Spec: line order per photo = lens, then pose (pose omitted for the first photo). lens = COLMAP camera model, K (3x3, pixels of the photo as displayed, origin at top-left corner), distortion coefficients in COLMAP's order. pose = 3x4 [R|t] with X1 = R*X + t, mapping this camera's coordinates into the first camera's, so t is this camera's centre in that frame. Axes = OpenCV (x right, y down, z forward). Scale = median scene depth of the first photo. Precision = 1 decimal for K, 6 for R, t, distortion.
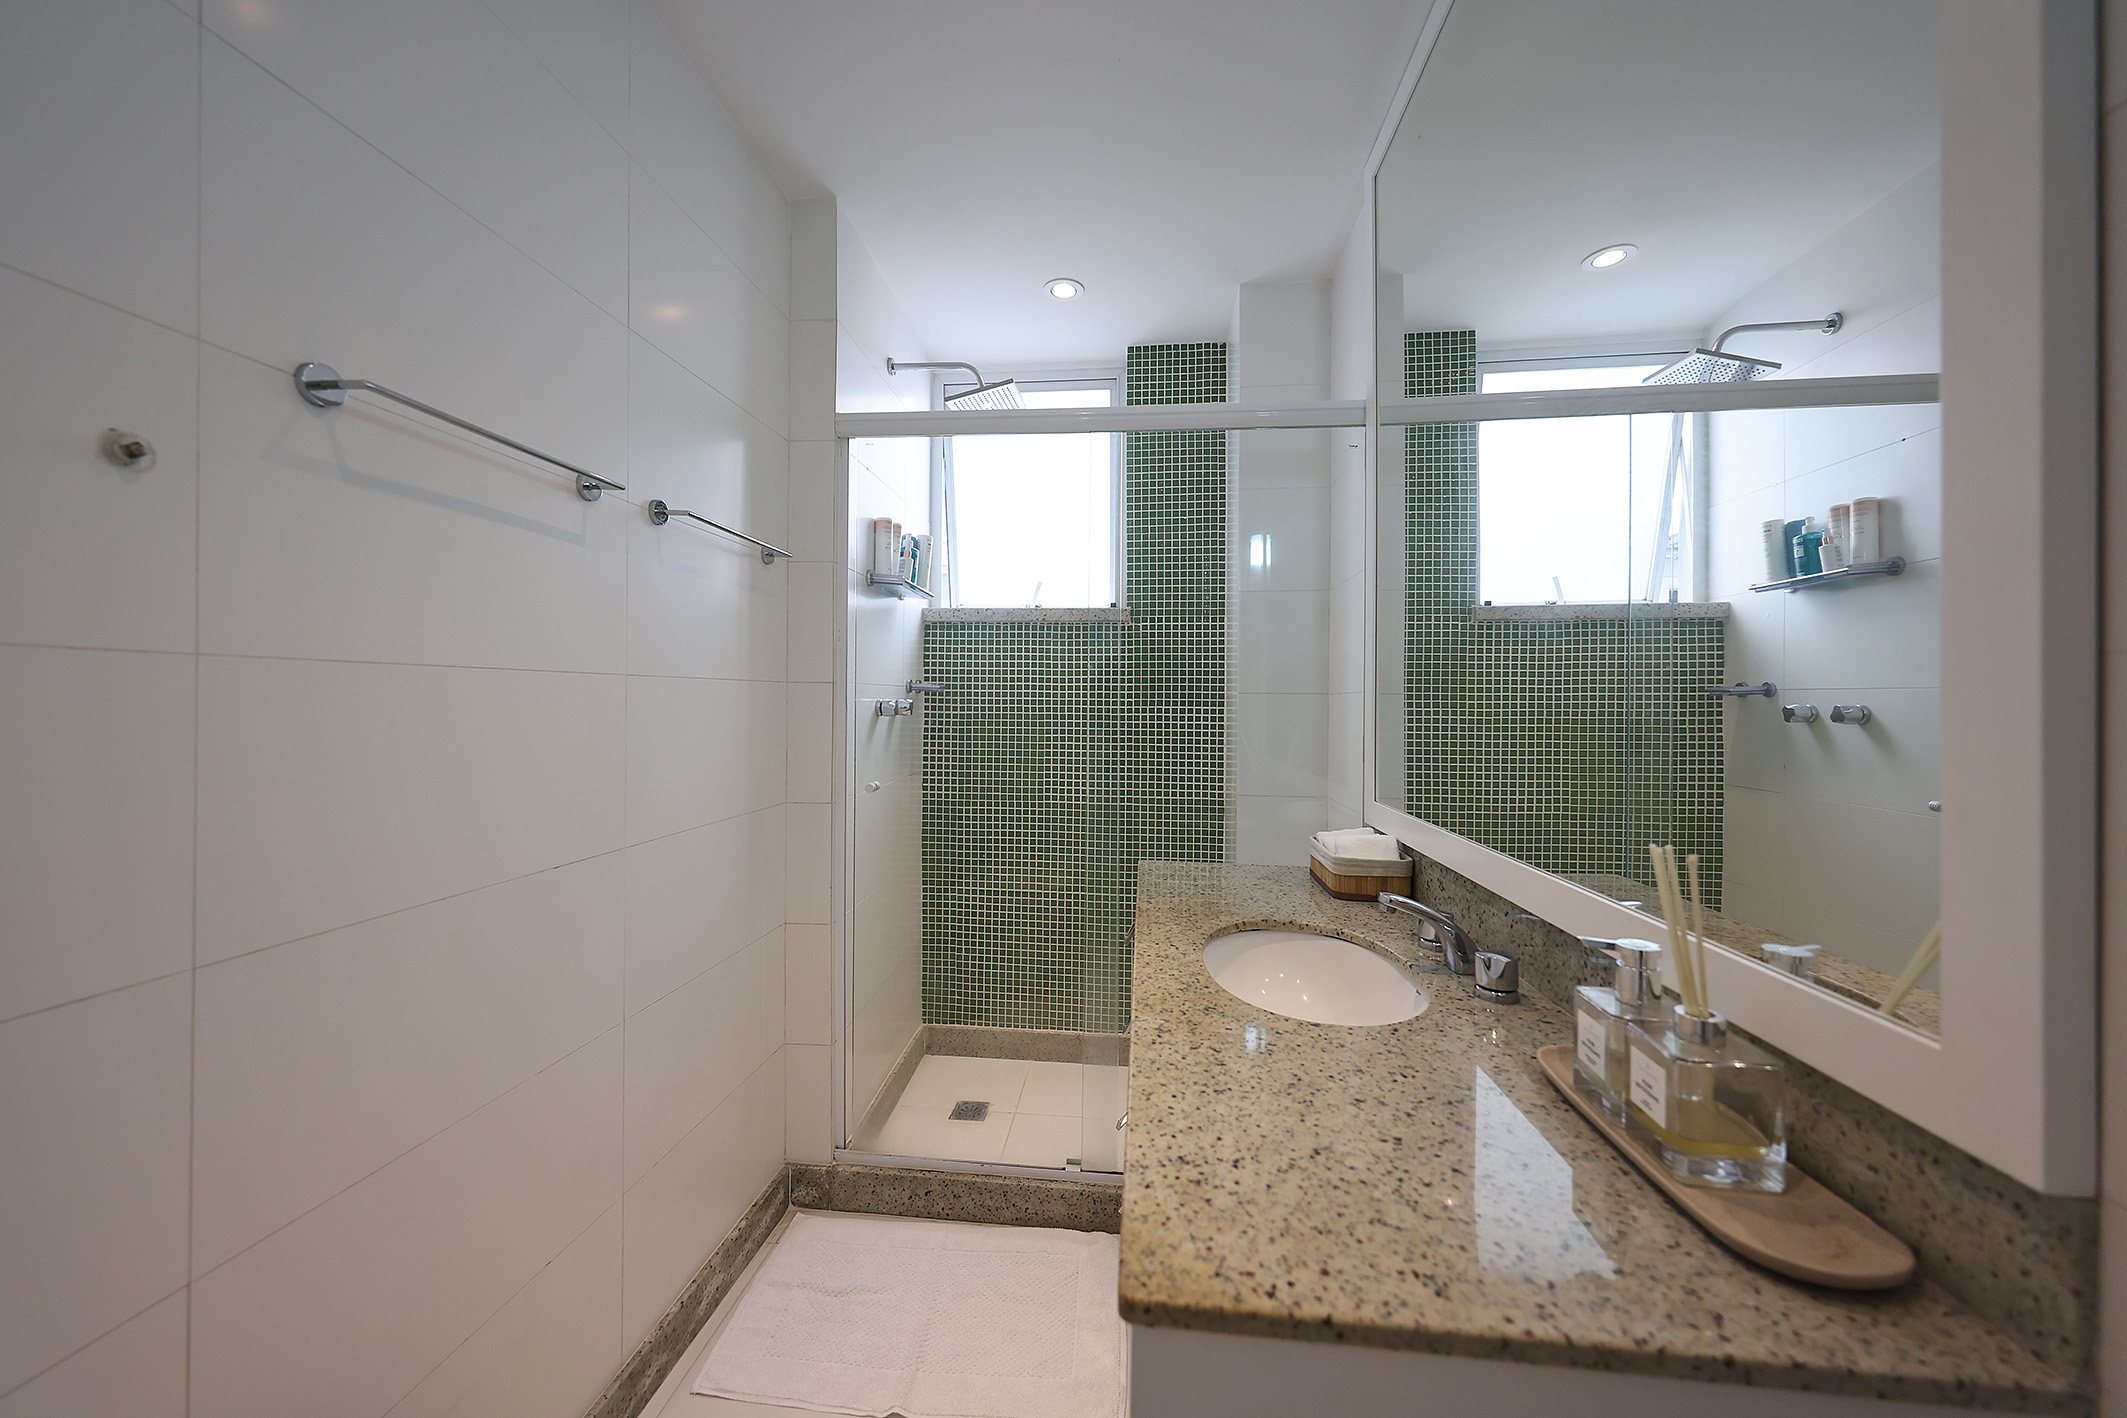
lens RADIAL K [[773.8, 0, 1055.3], [0, 773.8, 702.6], [0, 0, 1]] dist [-0.000345, 0.000055]
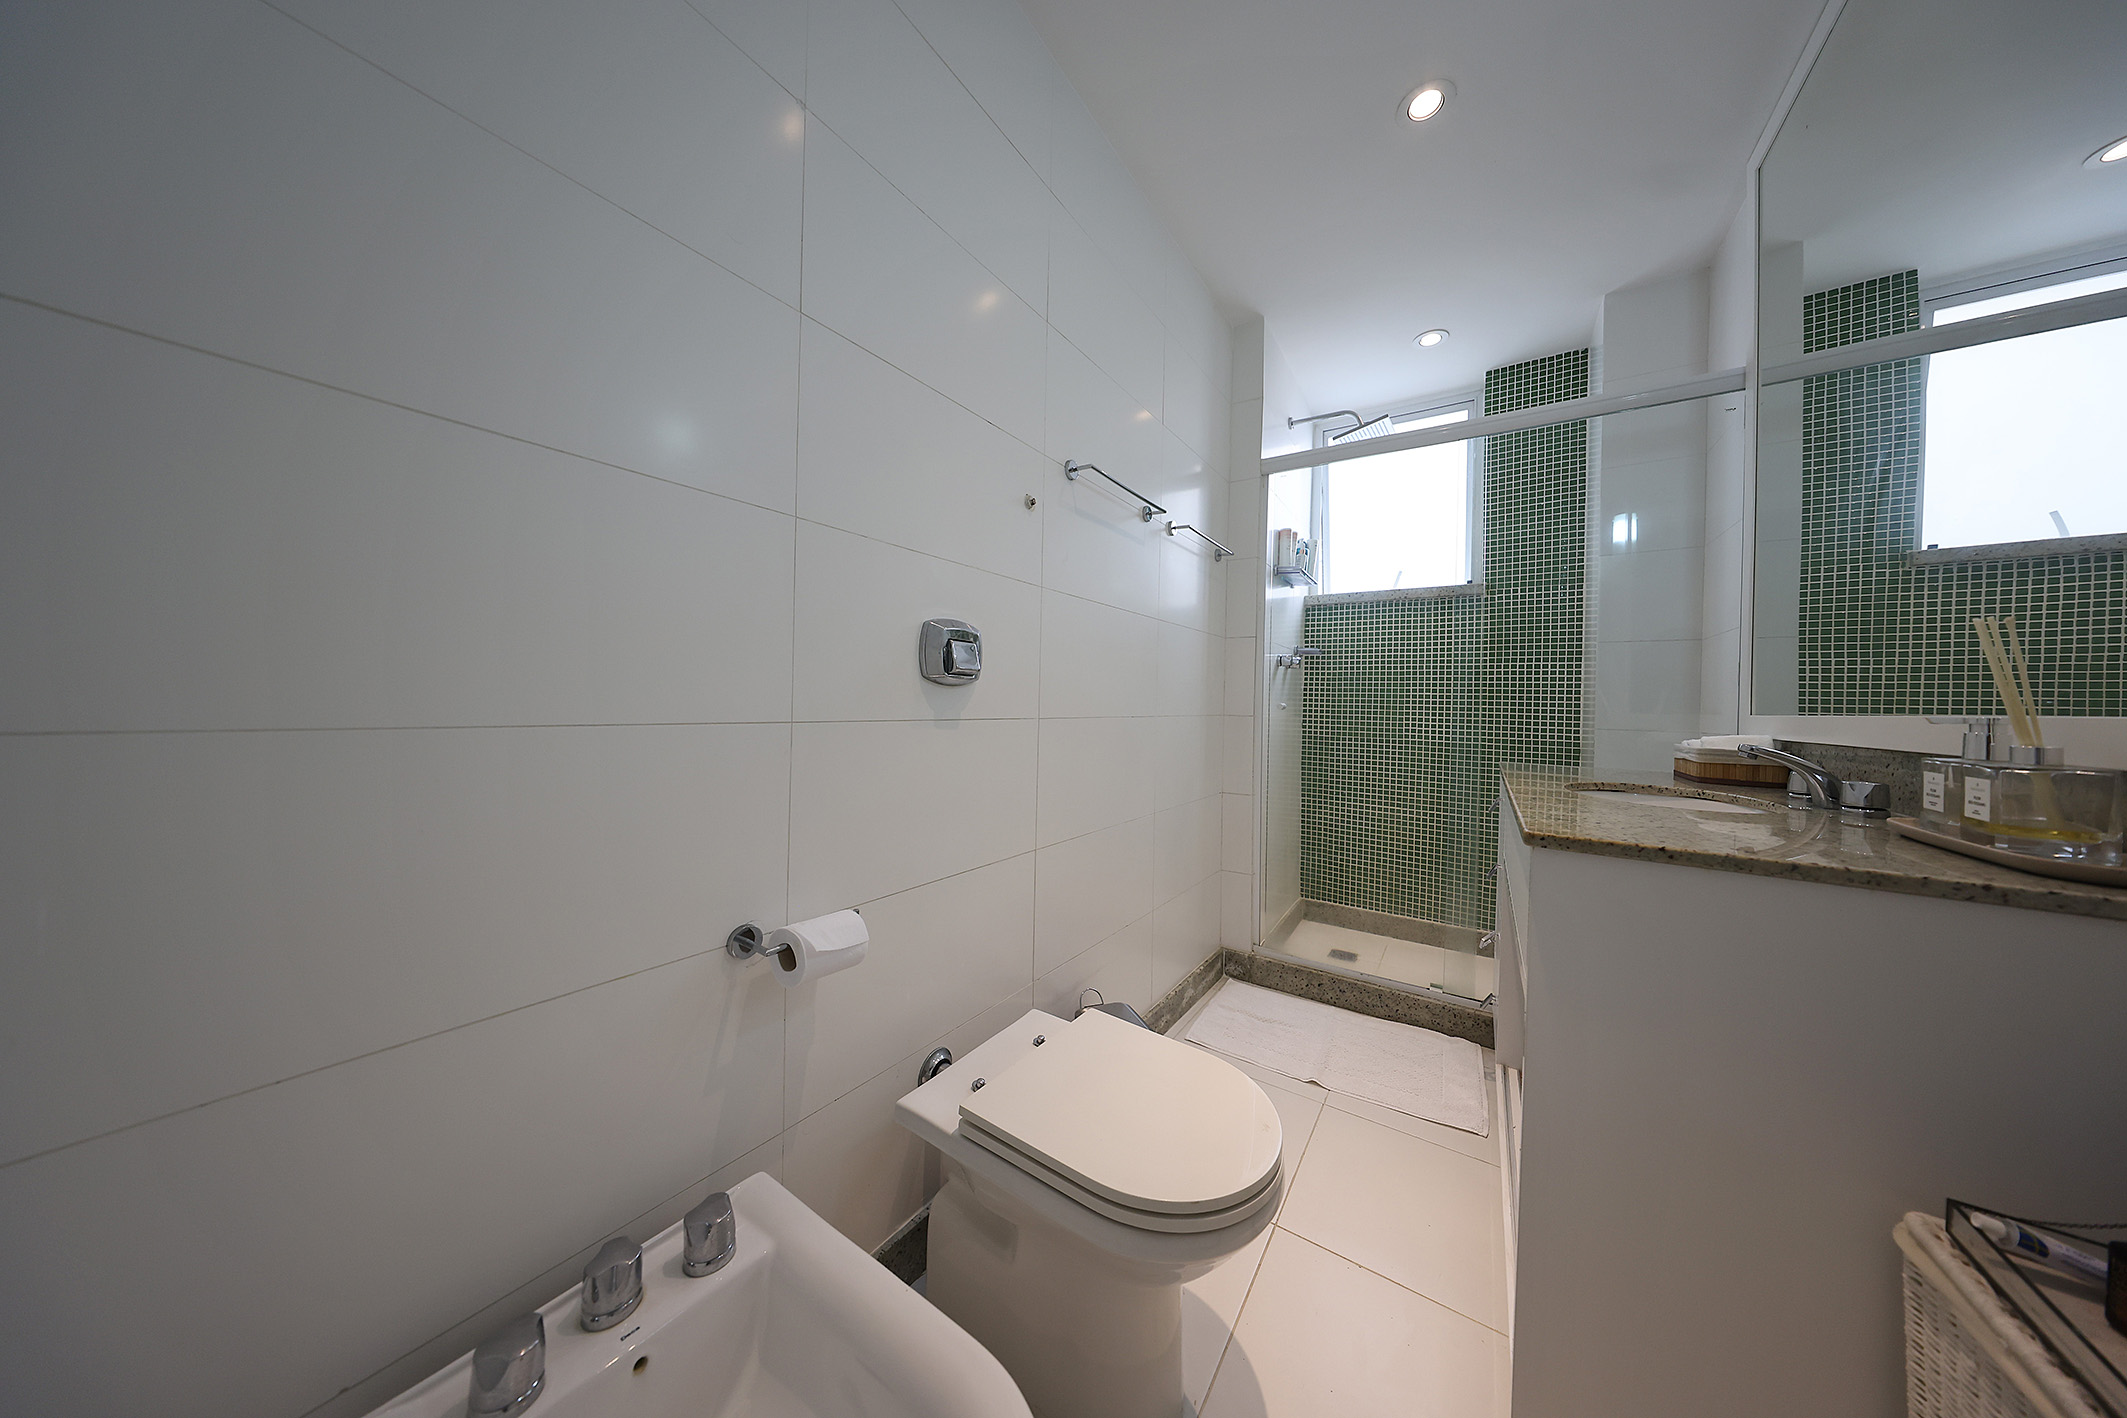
lens RADIAL K [[616.6, 0, 1065.2], [0, 616.6, 702.7], [0, 0, 1]] dist [-0.000019, 0.000303]
pose [[0.887907, 0.010413, -0.459906, -0.052777], [-0.013419, 0.999905, -0.003268, 0.096546], [0.459828, 0.009073, 0.887962, -0.210739]]
